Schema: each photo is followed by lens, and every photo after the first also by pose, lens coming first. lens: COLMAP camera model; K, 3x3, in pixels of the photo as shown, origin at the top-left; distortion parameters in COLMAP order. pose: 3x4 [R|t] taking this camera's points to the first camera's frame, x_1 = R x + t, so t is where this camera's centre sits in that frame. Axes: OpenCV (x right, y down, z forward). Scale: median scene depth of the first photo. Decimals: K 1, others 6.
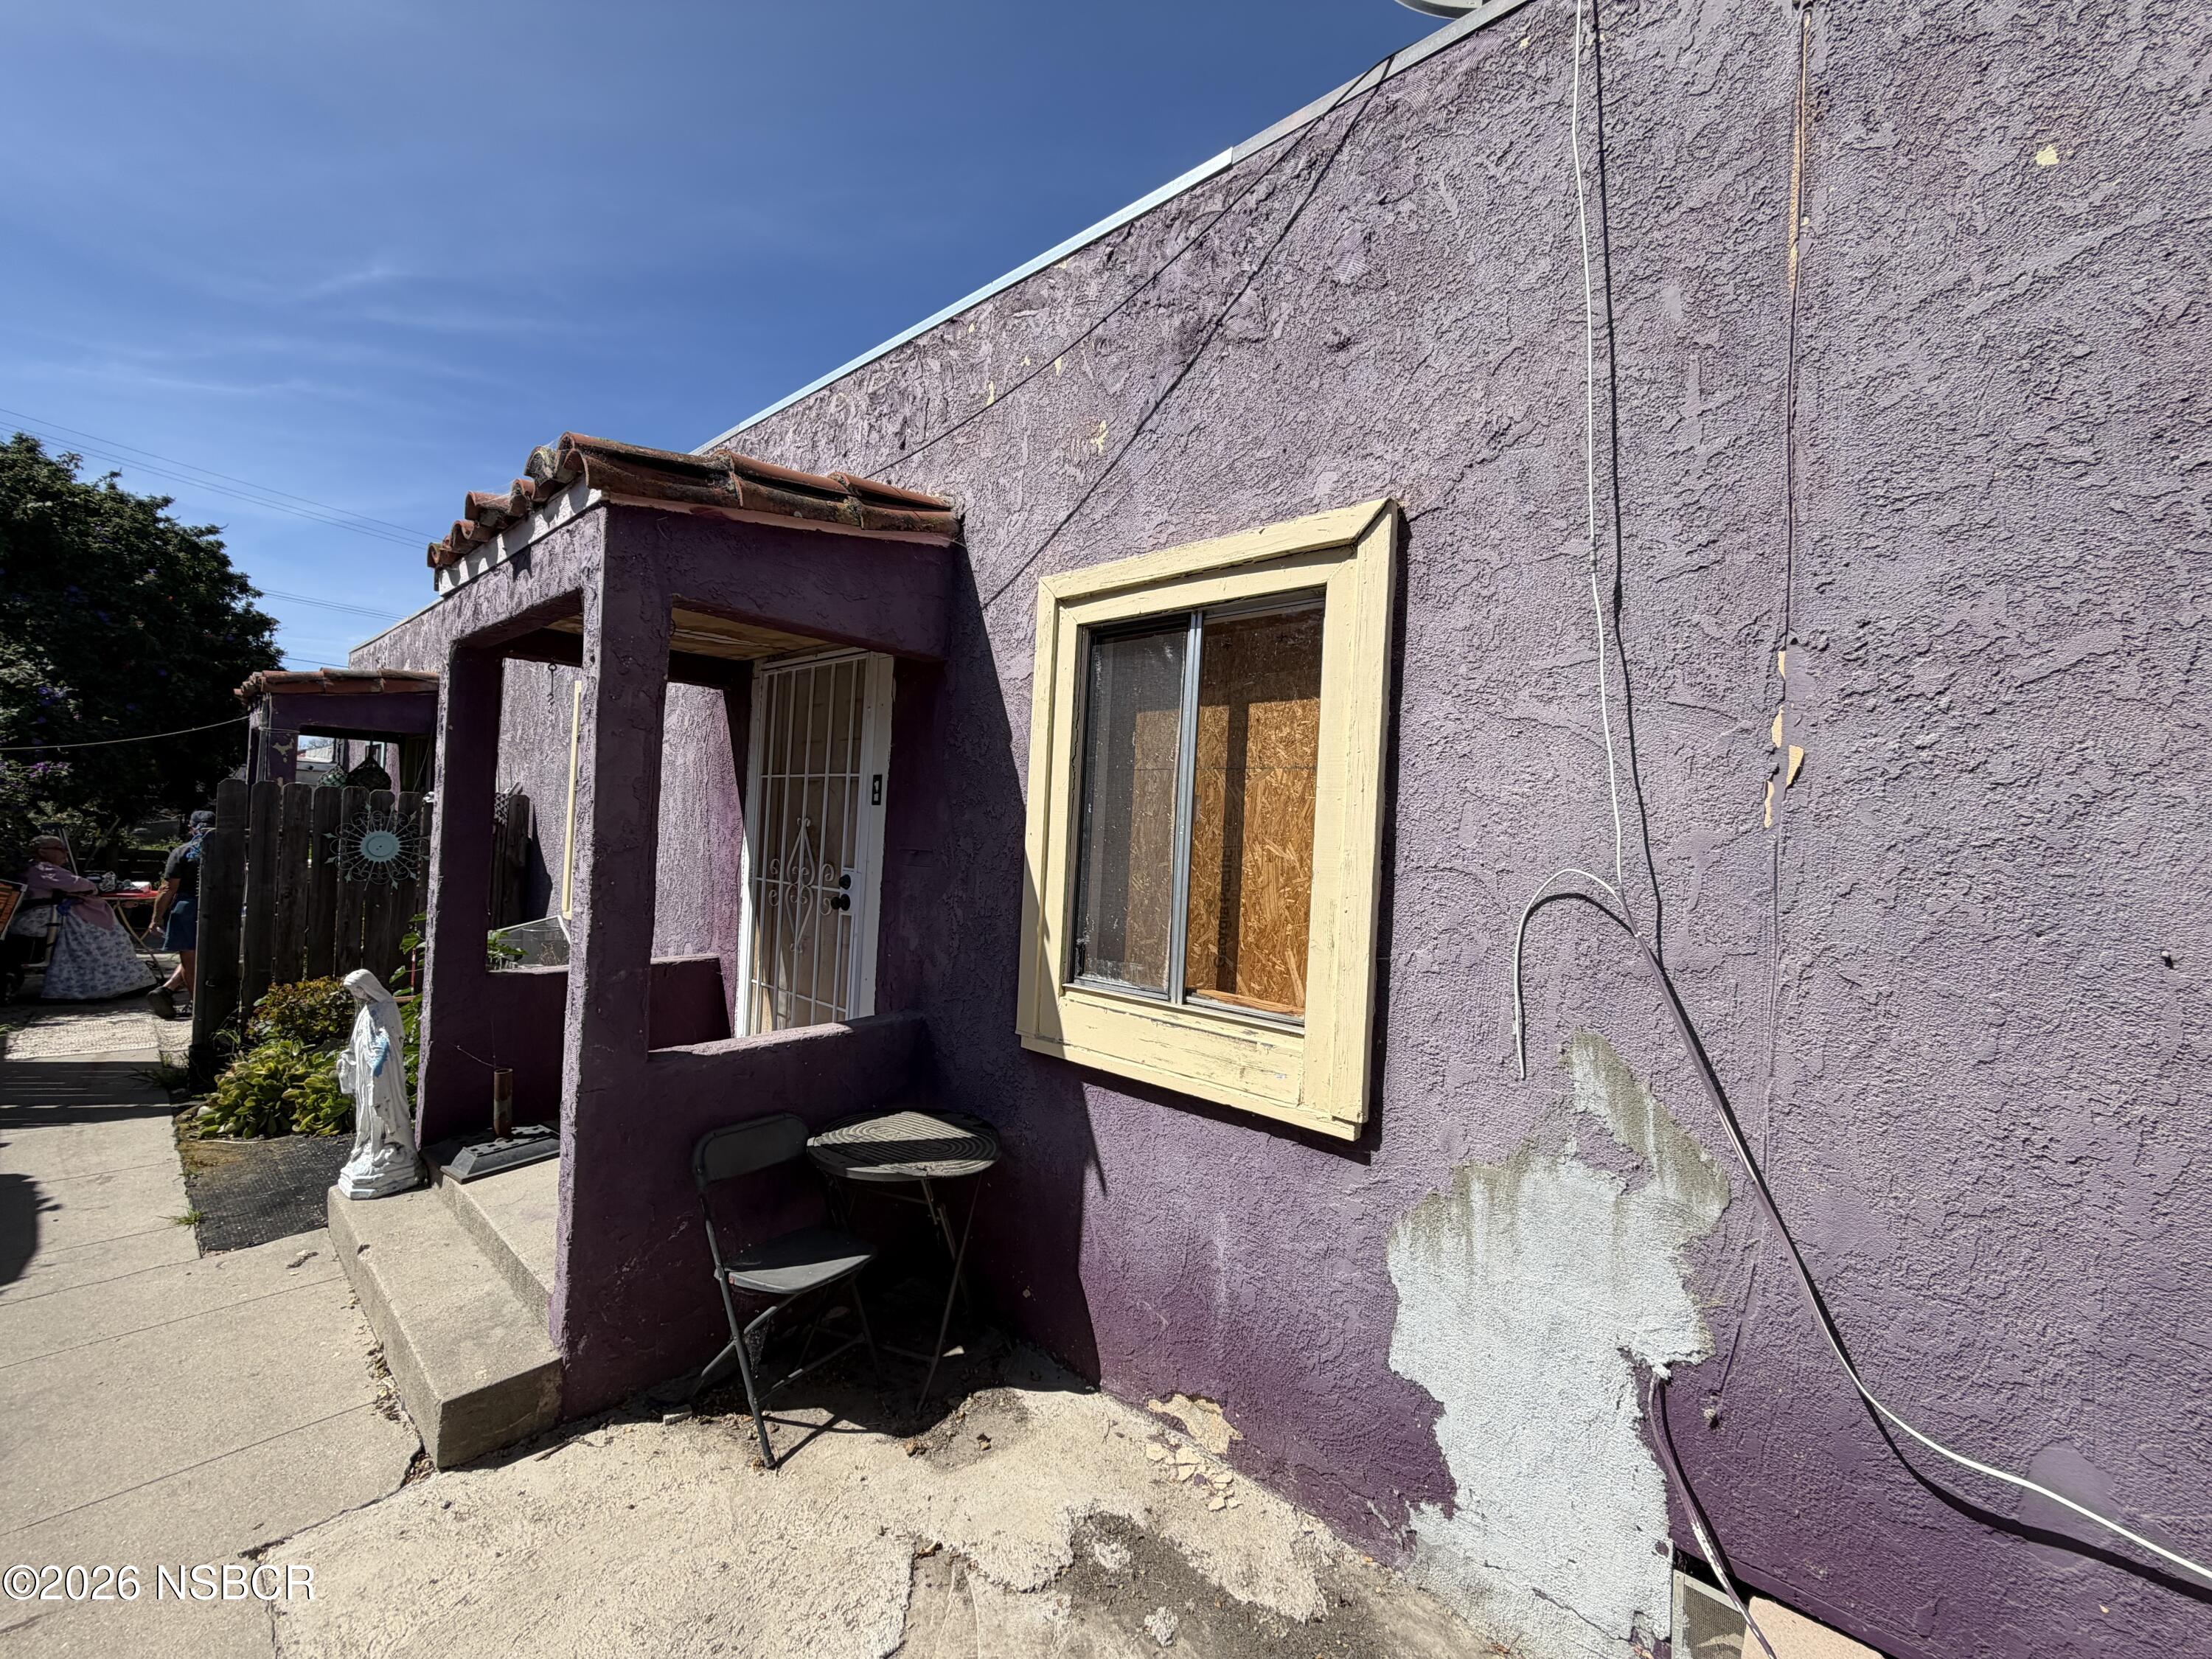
lens RADIAL K [[875.9, 0, 1097.1], [0, 875.9, 824.6], [0, 0, 1]] dist [-0.001692, 0.000230]
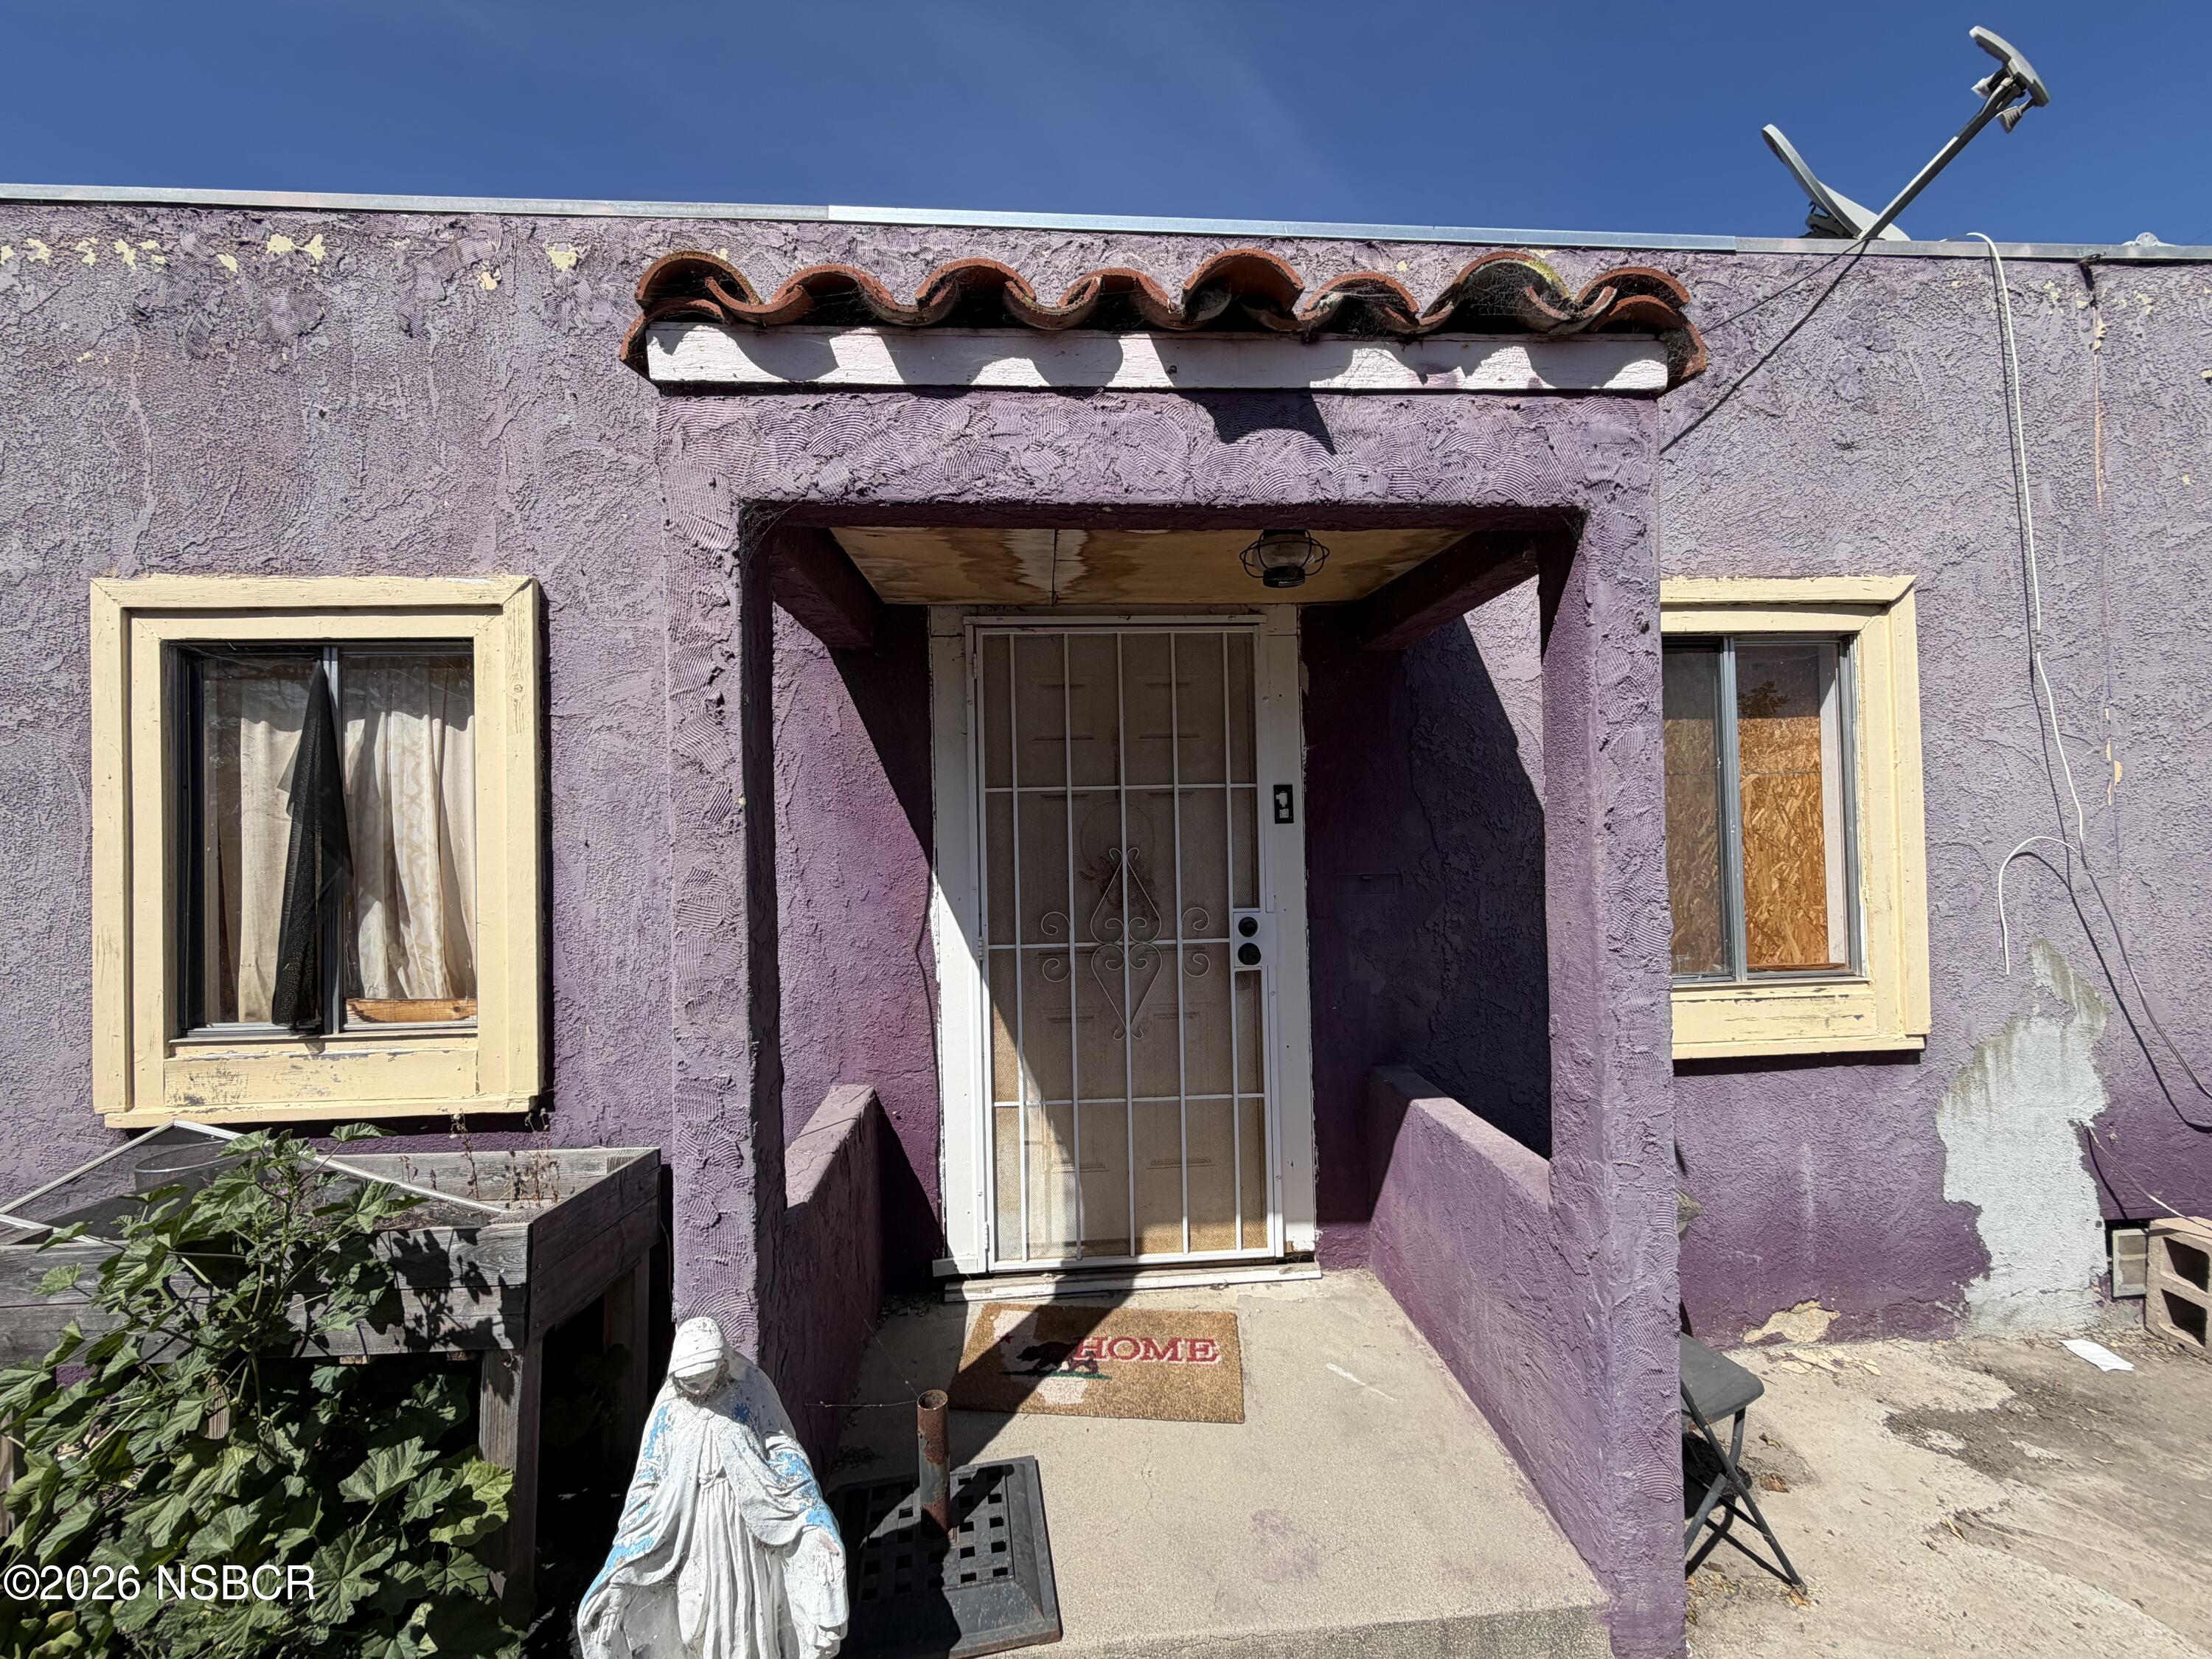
lens RADIAL K [[875.9, 0, 1101.4], [0, 875.9, 824.1], [0, 0, 1]] dist [-0.001692, 0.000230]
pose [[0.701280, -0.055868, 0.710693, -1.590461], [0.048322, 0.998357, 0.030799, -0.092443], [-0.711246, 0.012744, 0.702827, 0.973958]]
